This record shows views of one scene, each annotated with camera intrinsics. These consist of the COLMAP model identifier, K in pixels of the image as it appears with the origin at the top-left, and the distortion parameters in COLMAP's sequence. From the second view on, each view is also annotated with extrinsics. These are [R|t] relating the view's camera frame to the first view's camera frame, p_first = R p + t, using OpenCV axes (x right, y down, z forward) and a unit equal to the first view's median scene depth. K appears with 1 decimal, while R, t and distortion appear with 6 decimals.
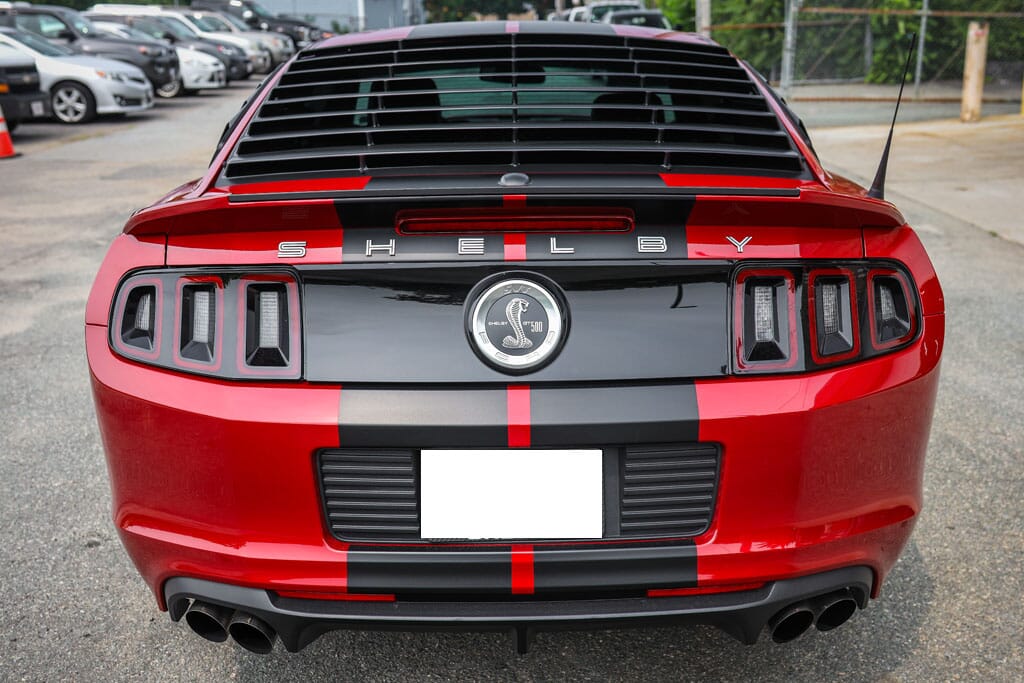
lens RADIAL K [[1052.5, 0, 512.0], [0, 1052.5, 341.5], [0, 0, 1]] dist [-0.033004, -0.024736]
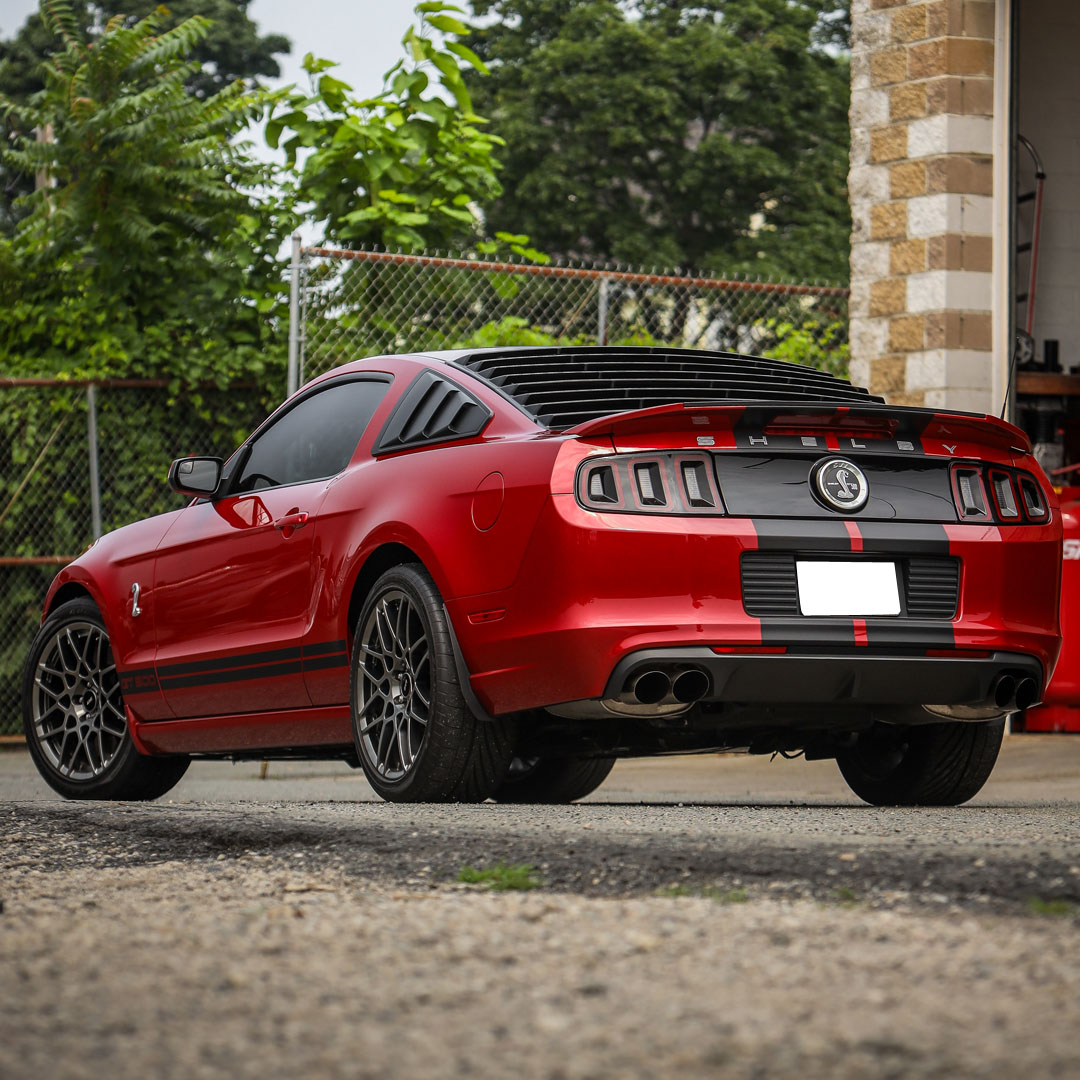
lens RADIAL K [[5421.7, 0, 540.0], [0, 5421.7, 540.0], [0, 0, 1]] dist [-0.268316, -6.987999]
pose [[0.912362, 0.035172, 0.407871, -3.848626], [0.097043, 0.949325, -0.298938, 2.530799], [-0.397717, 0.312321, 0.862715, -6.053427]]
